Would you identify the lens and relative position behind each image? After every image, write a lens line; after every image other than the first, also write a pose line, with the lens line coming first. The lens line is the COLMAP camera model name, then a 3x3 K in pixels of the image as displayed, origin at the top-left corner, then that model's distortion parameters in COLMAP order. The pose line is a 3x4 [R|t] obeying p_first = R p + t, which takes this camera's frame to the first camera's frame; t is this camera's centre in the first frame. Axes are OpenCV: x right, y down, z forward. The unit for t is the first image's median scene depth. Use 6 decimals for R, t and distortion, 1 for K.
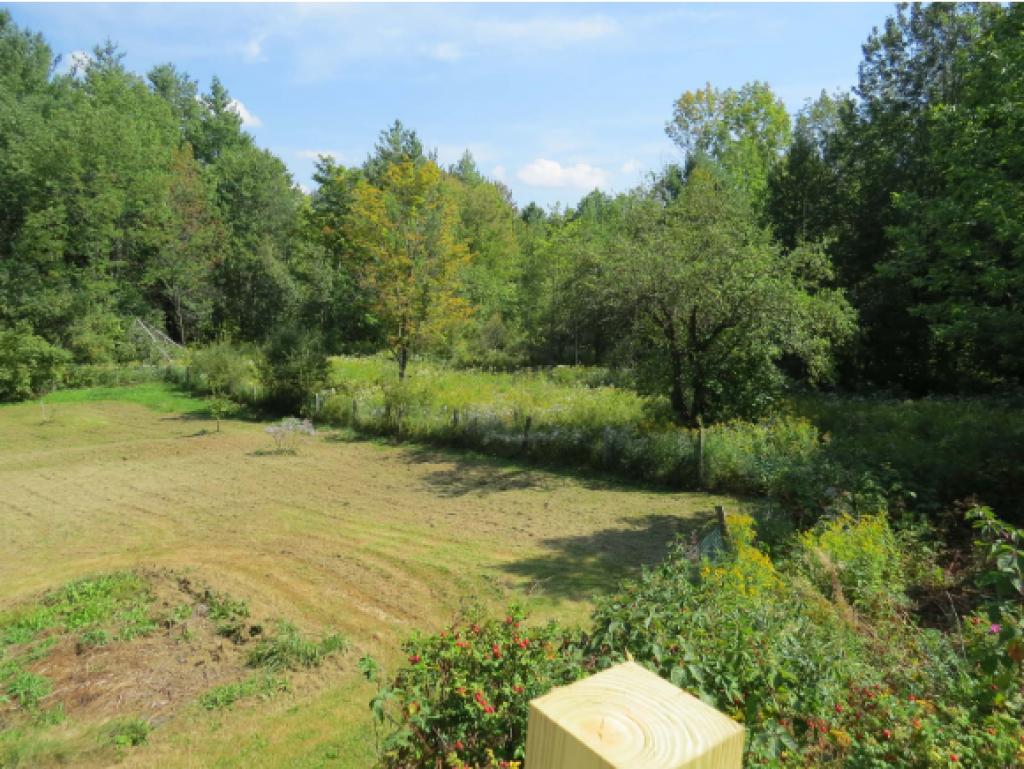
lens RADIAL K [[732.8, 0, 522.1], [0, 732.8, 386.5], [0, 0, 1]] dist [-0.017036, -0.001310]
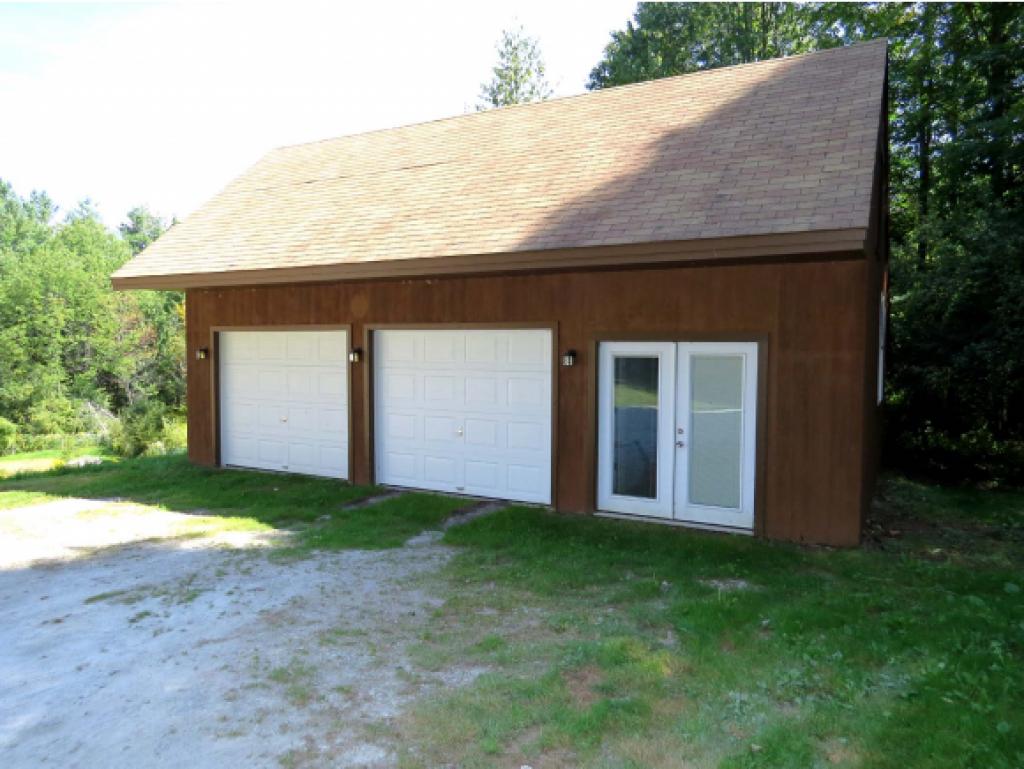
lens RADIAL K [[732.8, 0, 511.7], [0, 732.8, 387.6], [0, 0, 1]] dist [-0.017036, -0.001310]
pose [[0.993643, -0.047756, -0.101949, 0.427959], [0.038000, 0.994697, -0.095575, 0.045605], [0.105972, 0.091093, 0.990188, -0.278618]]
